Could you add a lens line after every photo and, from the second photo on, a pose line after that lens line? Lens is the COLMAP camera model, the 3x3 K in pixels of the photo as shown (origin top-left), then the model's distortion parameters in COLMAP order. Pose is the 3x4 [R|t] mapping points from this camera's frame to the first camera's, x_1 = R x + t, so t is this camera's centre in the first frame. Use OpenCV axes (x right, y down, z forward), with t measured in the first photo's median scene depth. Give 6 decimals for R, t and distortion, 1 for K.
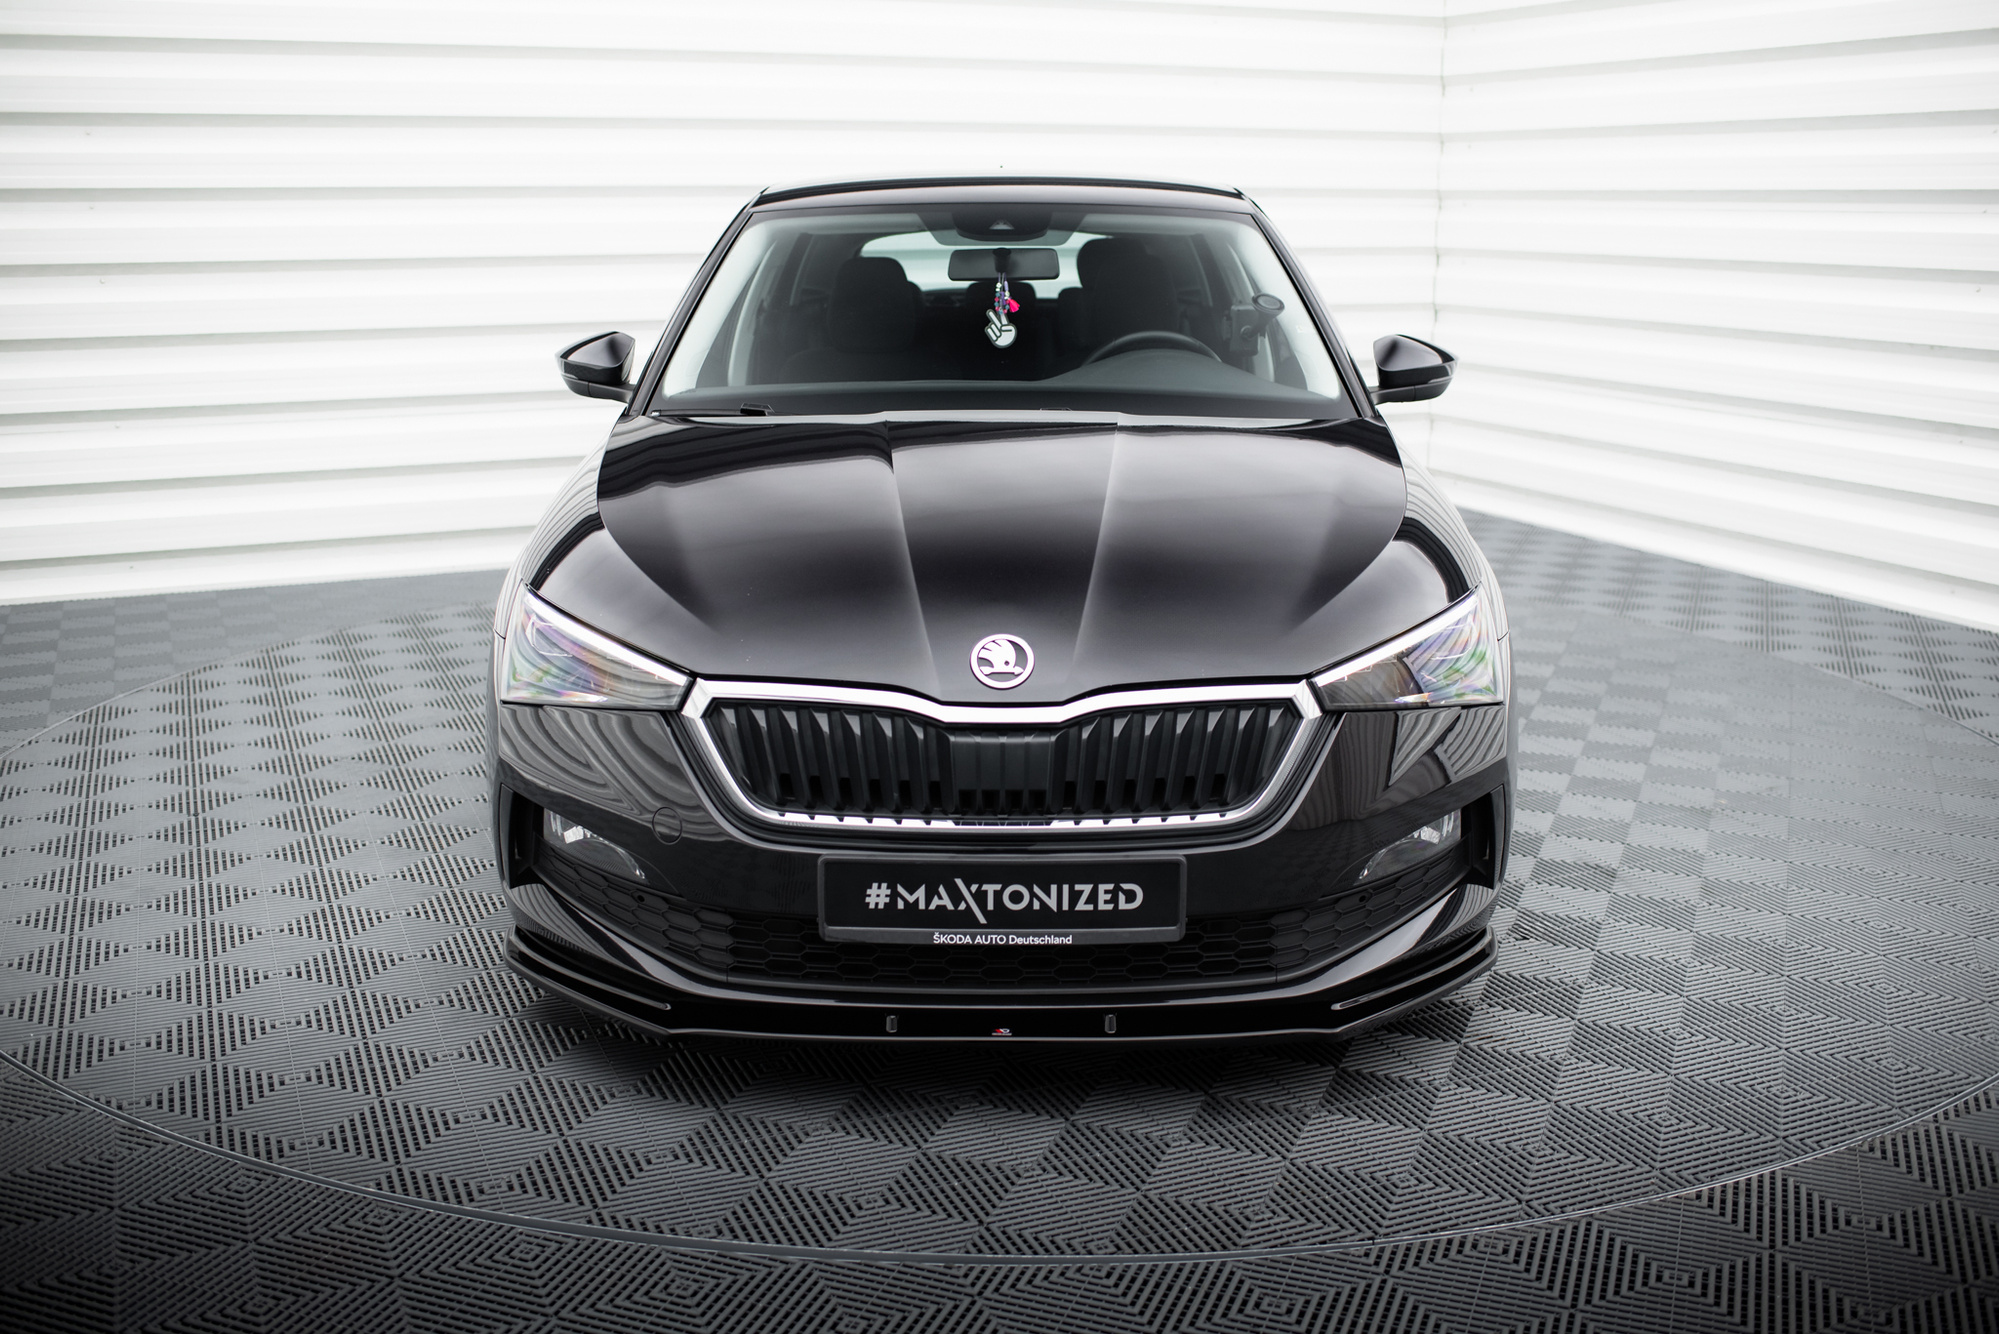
lens RADIAL K [[1984.6, 0, 999.5], [0, 1984.6, 667.0], [0, 0, 1]] dist [-0.009600, -0.016449]
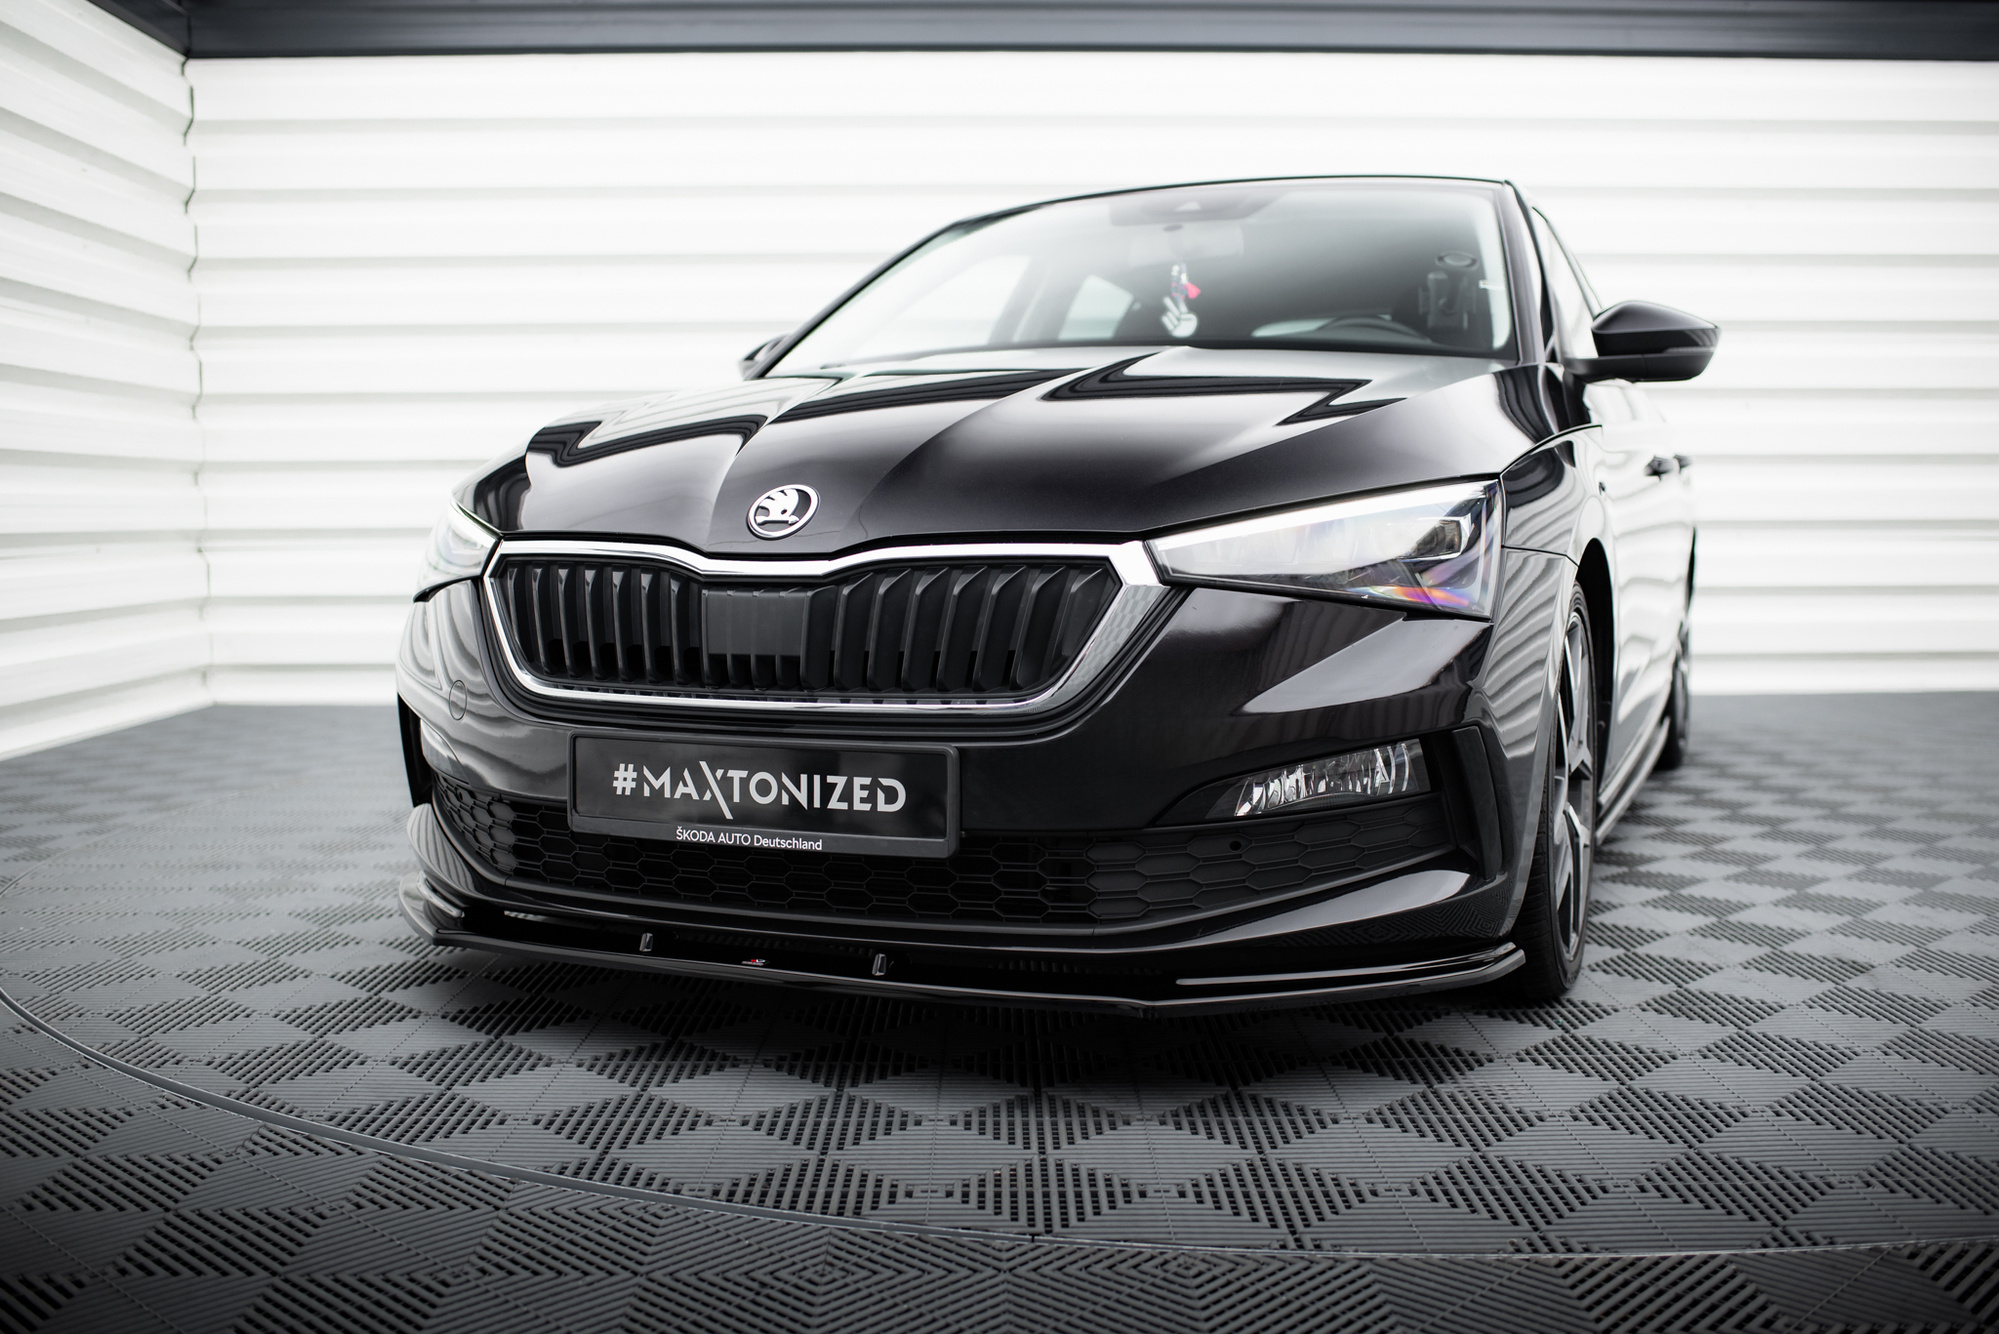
lens RADIAL K [[1973.4, 0, 999.5], [0, 1973.4, 667.0], [0, 0, 1]] dist [-0.006744, 0.000809]
pose [[0.921970, 0.027749, -0.386267, 0.412994], [-0.086218, 0.987104, -0.134878, 0.168154], [0.377543, 0.157657, 0.912472, 0.280552]]
